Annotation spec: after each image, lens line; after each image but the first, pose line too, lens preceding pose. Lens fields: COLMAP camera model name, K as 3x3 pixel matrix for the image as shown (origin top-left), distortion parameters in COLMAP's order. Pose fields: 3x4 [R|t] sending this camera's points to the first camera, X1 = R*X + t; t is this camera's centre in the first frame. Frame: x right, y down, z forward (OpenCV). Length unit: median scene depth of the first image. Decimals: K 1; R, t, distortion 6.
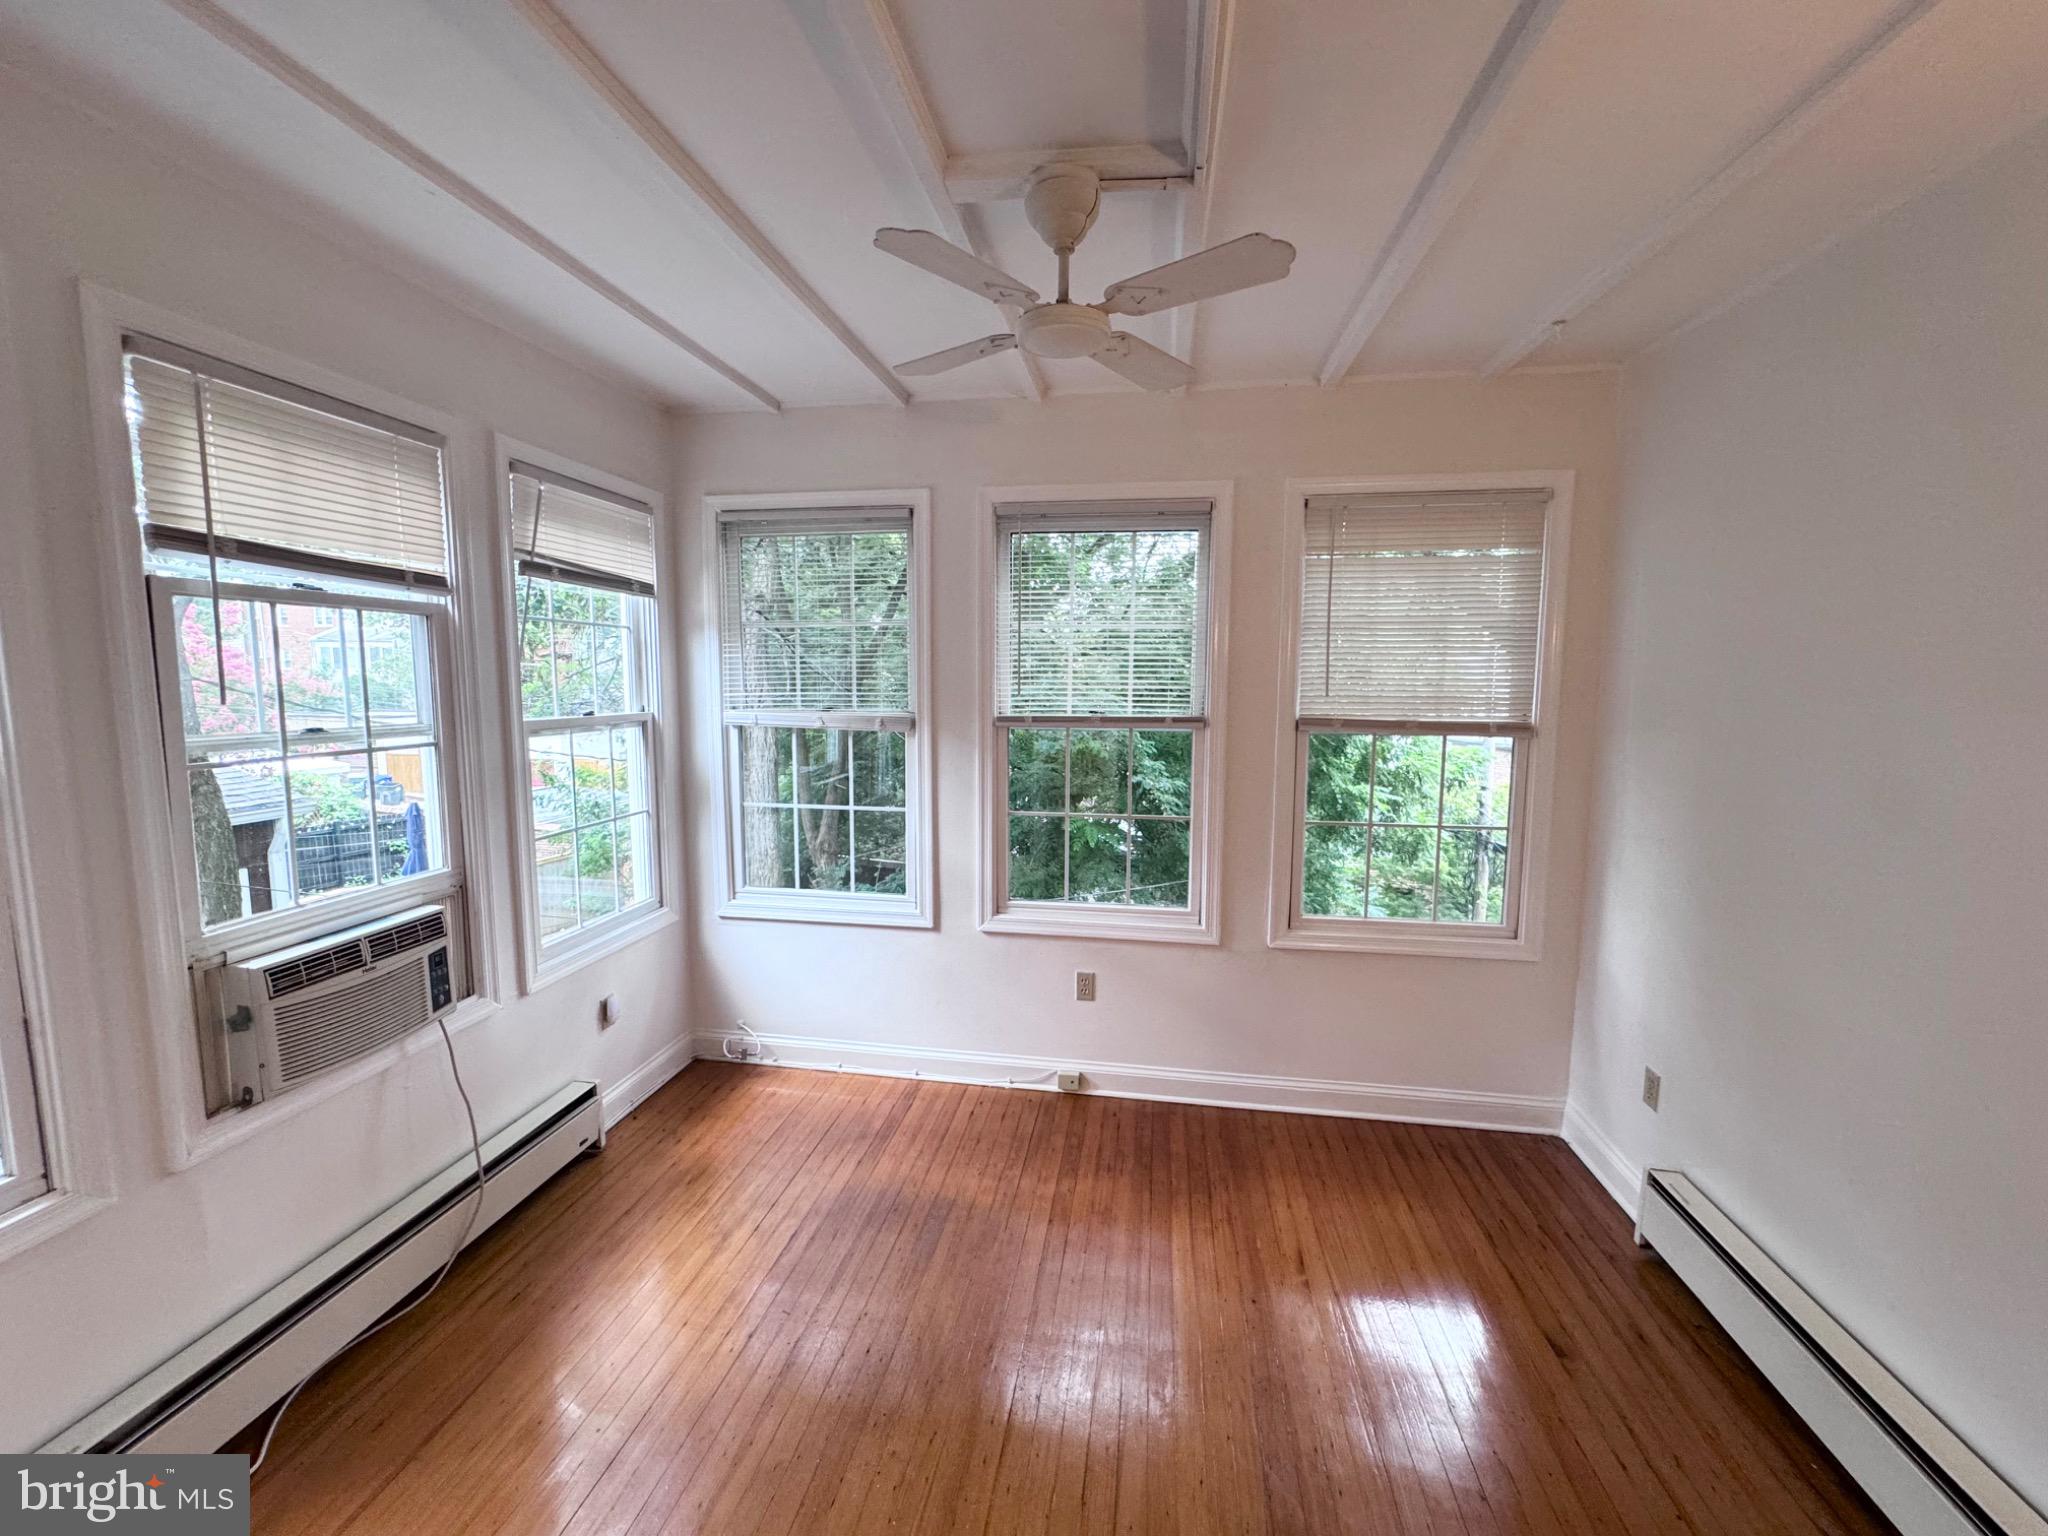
lens RADIAL K [[818.4, 0, 1025.6], [0, 818.4, 766.9], [0, 0, 1]] dist [-0.000524, 0.000360]
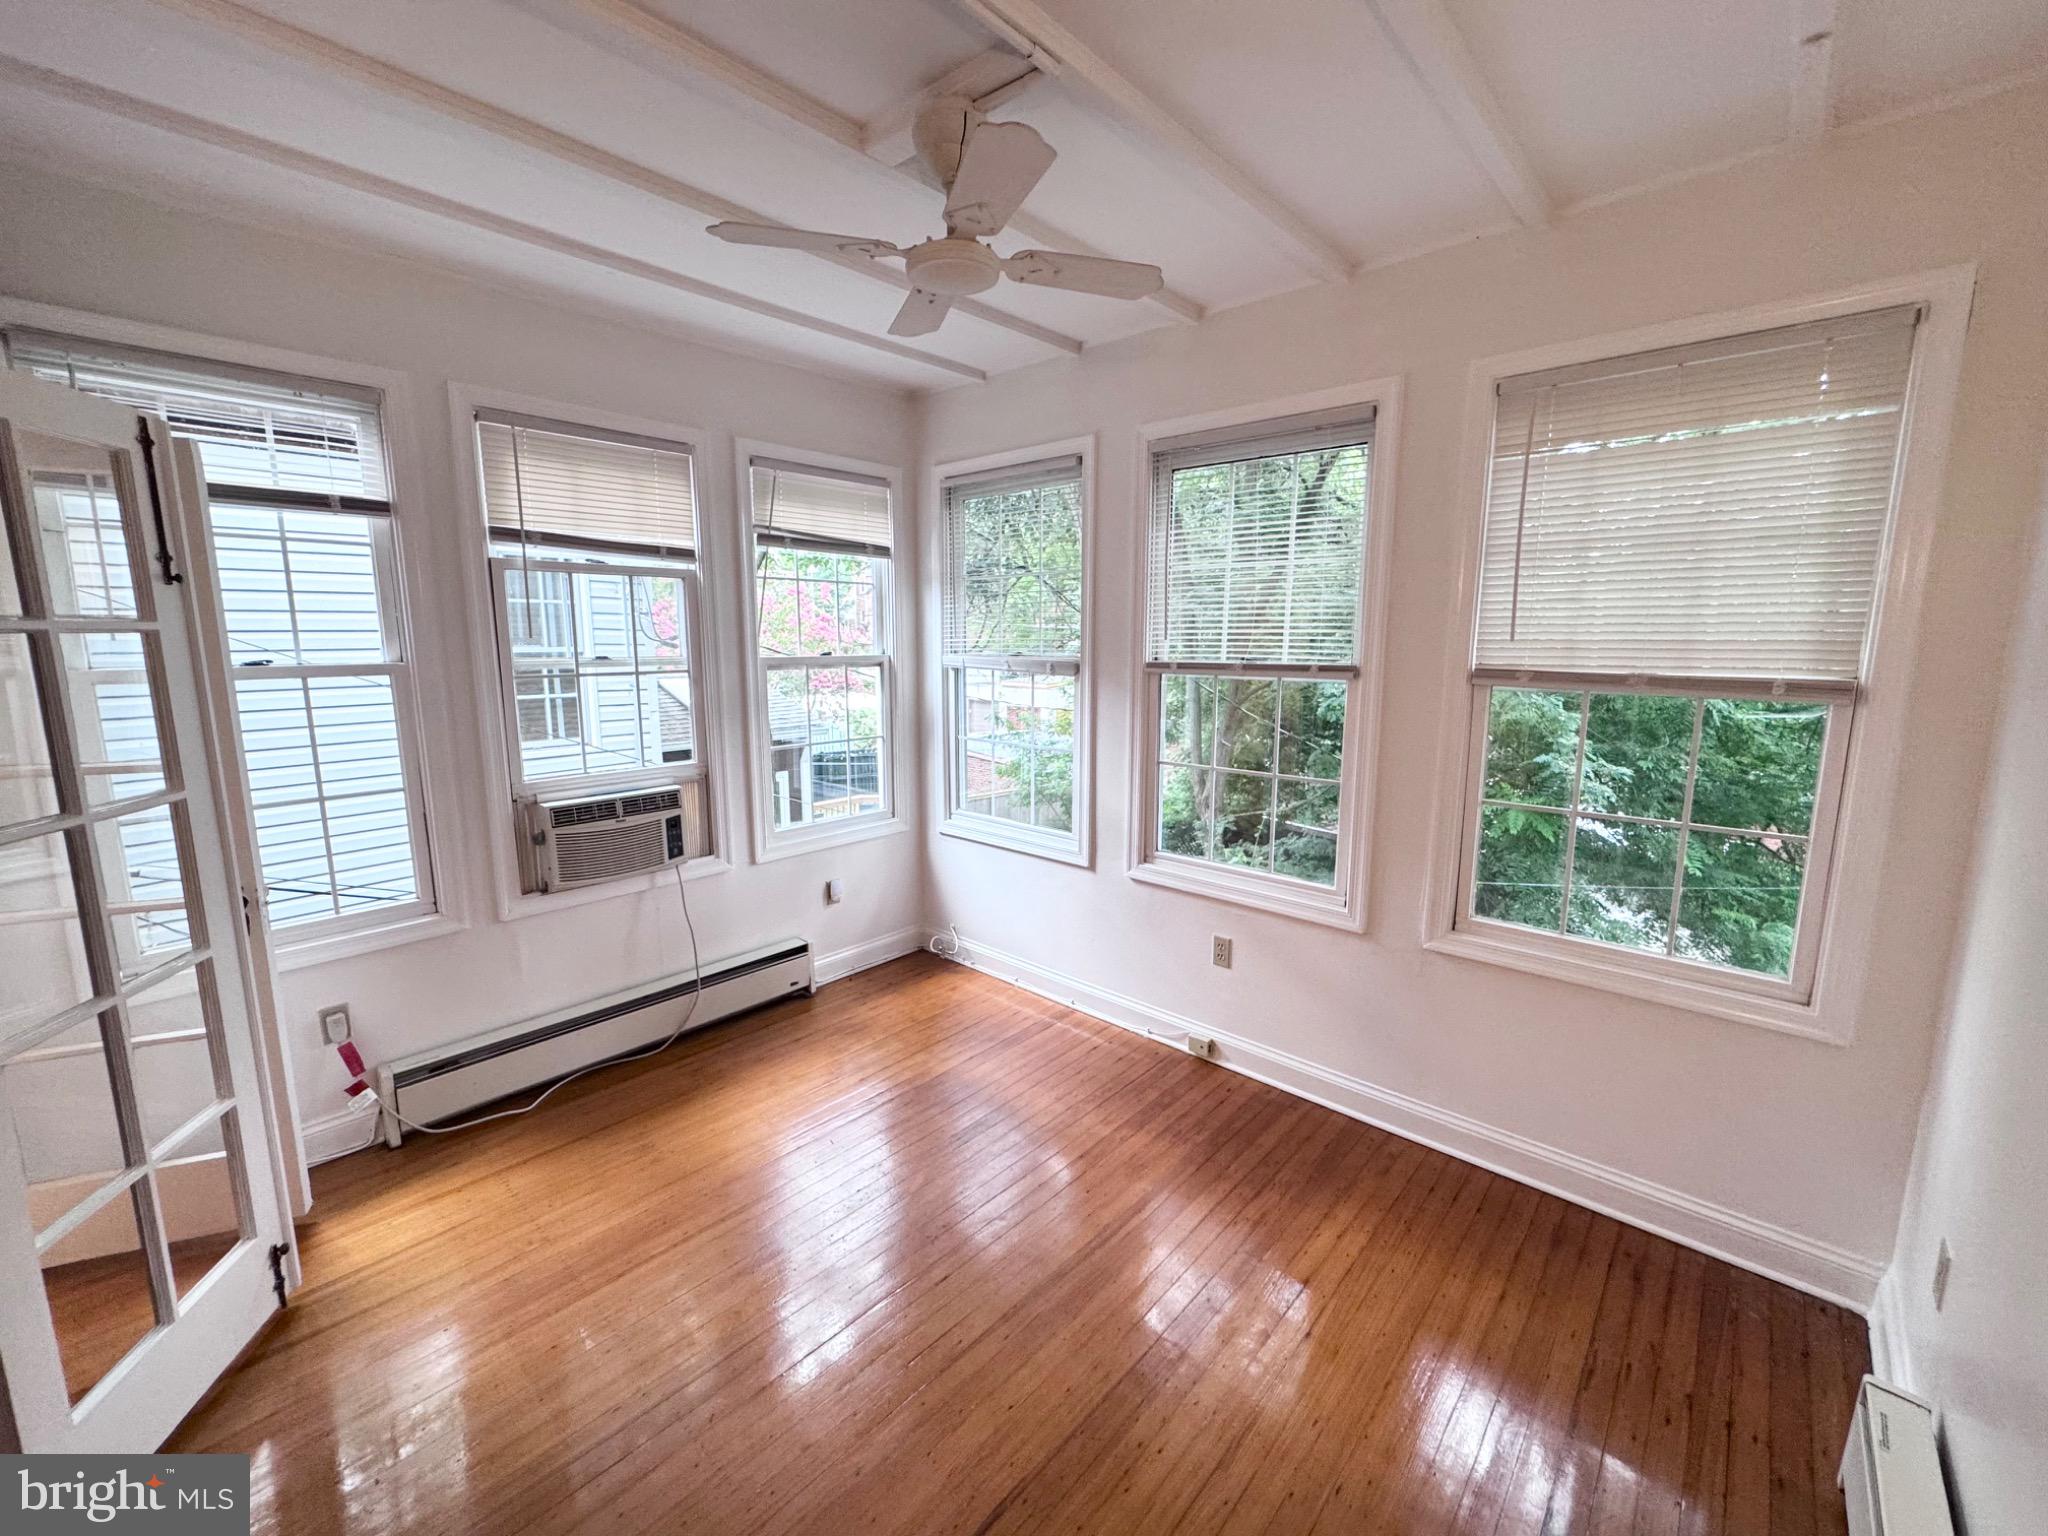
lens RADIAL K [[818.4, 0, 1030.3], [0, 818.4, 765.2], [0, 0, 1]] dist [-0.000524, 0.000360]
pose [[0.843396, 0.081213, -0.531119, 0.403991], [-0.056699, 0.996444, 0.062330, 0.008804], [0.534292, -0.022455, 0.845002, 0.099743]]
